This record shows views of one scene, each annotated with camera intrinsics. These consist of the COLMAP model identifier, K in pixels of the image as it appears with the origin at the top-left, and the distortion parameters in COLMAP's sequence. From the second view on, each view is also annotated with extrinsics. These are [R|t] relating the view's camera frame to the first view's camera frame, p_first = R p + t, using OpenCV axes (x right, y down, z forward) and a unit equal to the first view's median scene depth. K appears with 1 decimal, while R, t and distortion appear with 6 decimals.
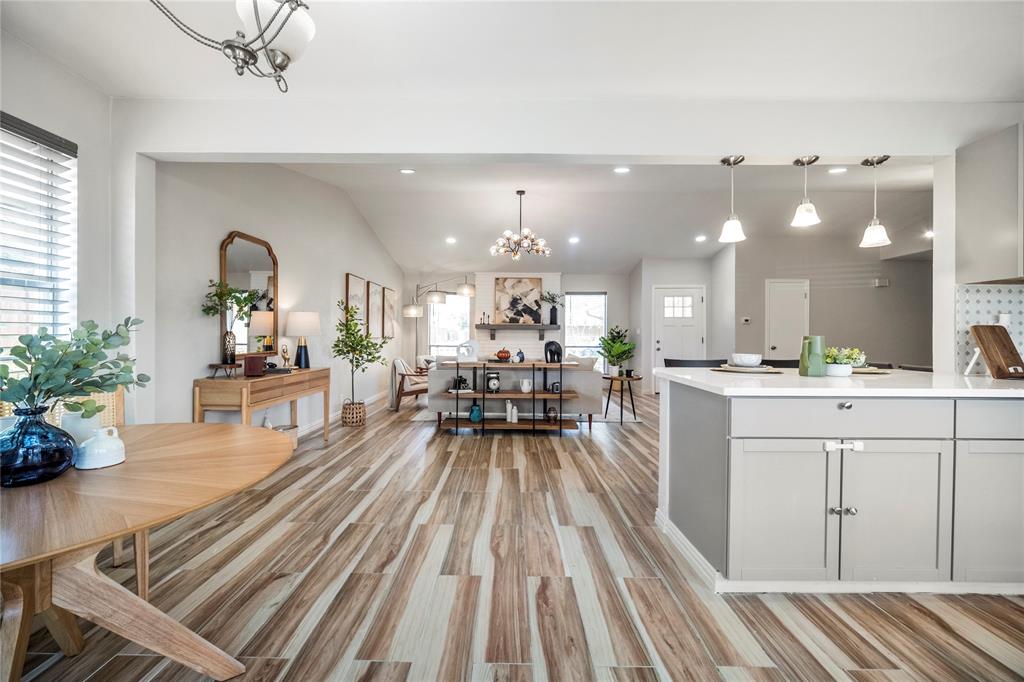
lens RADIAL K [[409.7, 0, 512.4], [0, 409.7, 337.0], [0, 0, 1]] dist [0.001583, 0.000245]
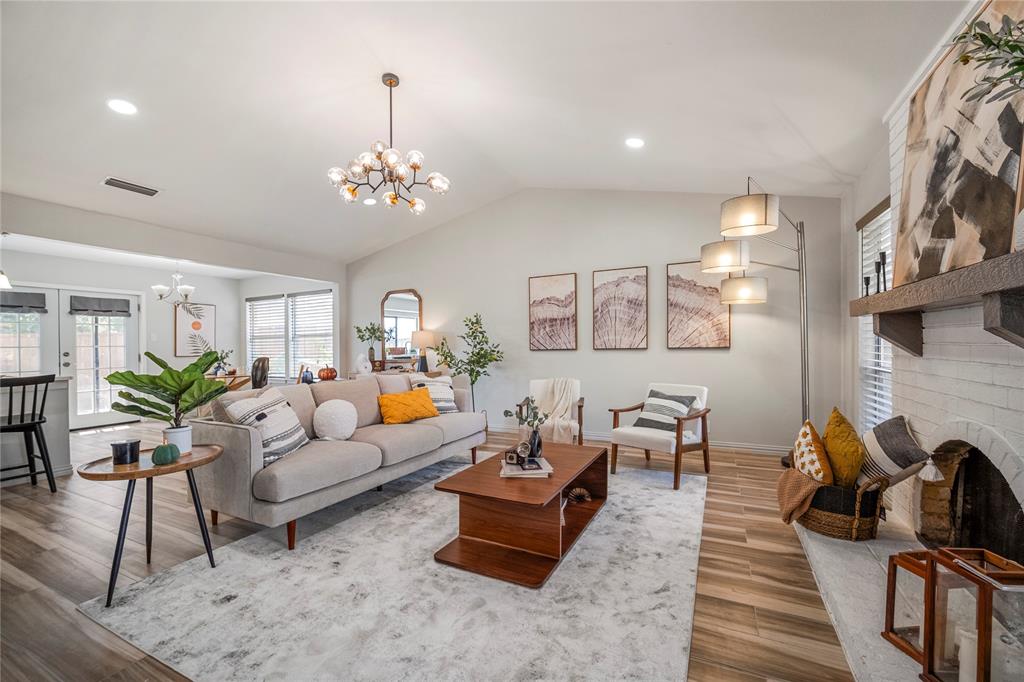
lens RADIAL K [[418.9, 0, 513.0], [0, 418.9, 350.3], [0, 0, 1]] dist [-0.000524, 0.000092]
pose [[-0.451808, 0.008405, -0.892076, 0.585641], [0.011126, 0.999931, 0.003787, -0.000827], [0.892046, -0.008214, -0.451870, 1.860759]]
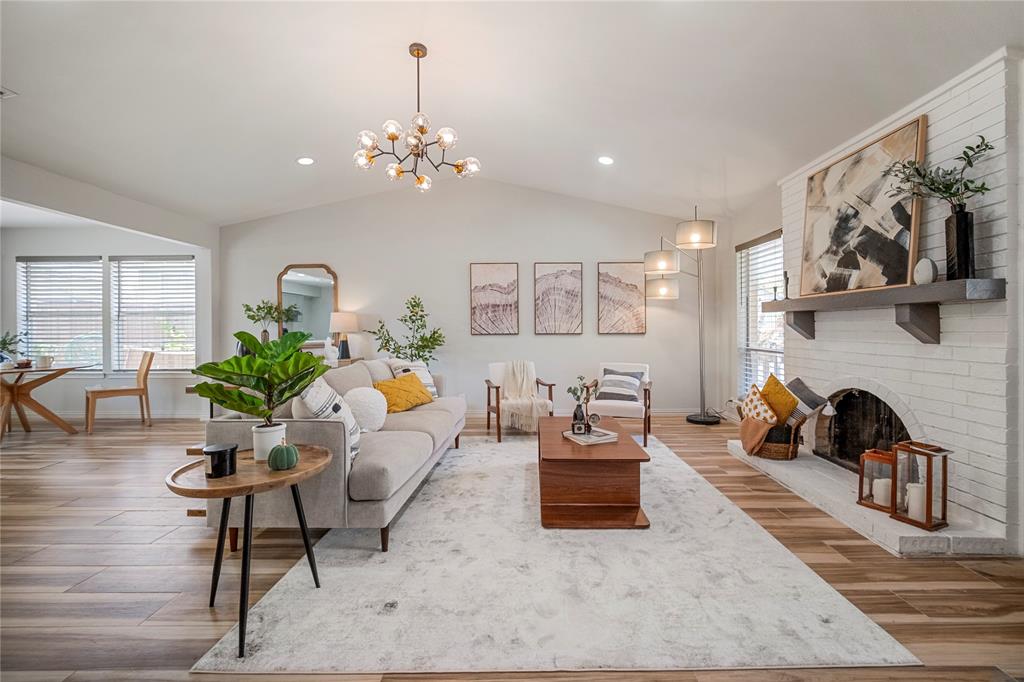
lens RADIAL K [[424.0, 0, 527.0], [0, 424.0, 328.9], [0, 0, 1]] dist [-0.000493, -0.000304]
pose [[-0.006681, -0.010109, -0.999927, 0.733093], [0.003717, 0.999942, -0.010134, 0.000734], [0.999971, -0.003784, -0.006643, 1.524604]]
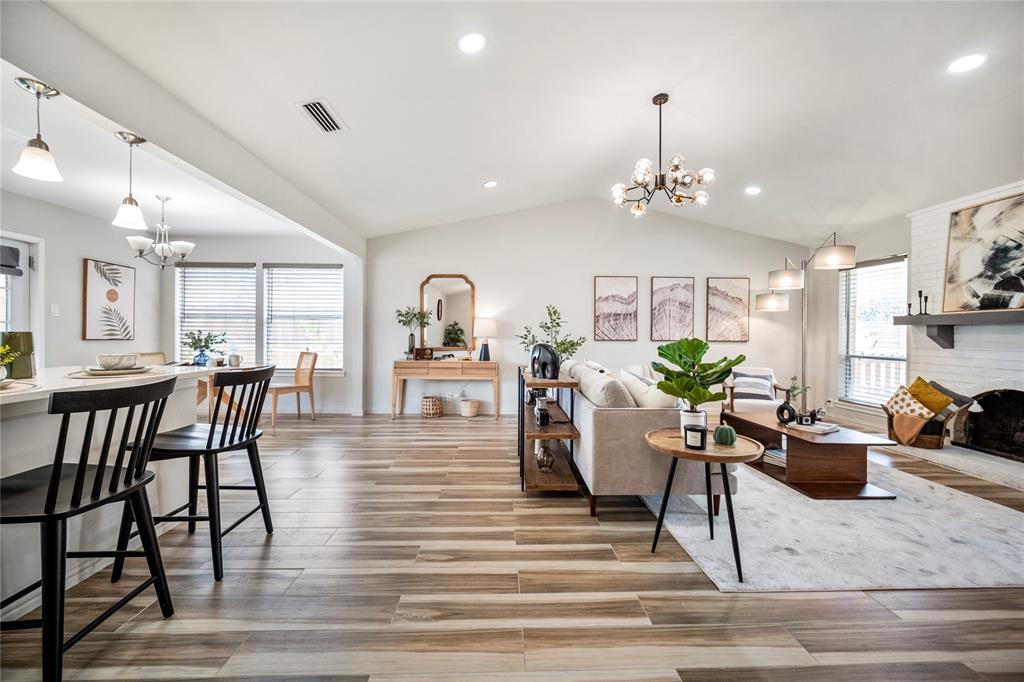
lens RADIAL K [[409.7, 0, 512.4], [0, 409.7, 337.0], [0, 0, 1]] dist [0.001583, 0.000245]
pose [[0.030391, -0.002220, -0.999536, 0.825269], [-0.009114, 0.999955, -0.002498, -0.000493], [0.999497, 0.009185, 0.030369, 1.030321]]
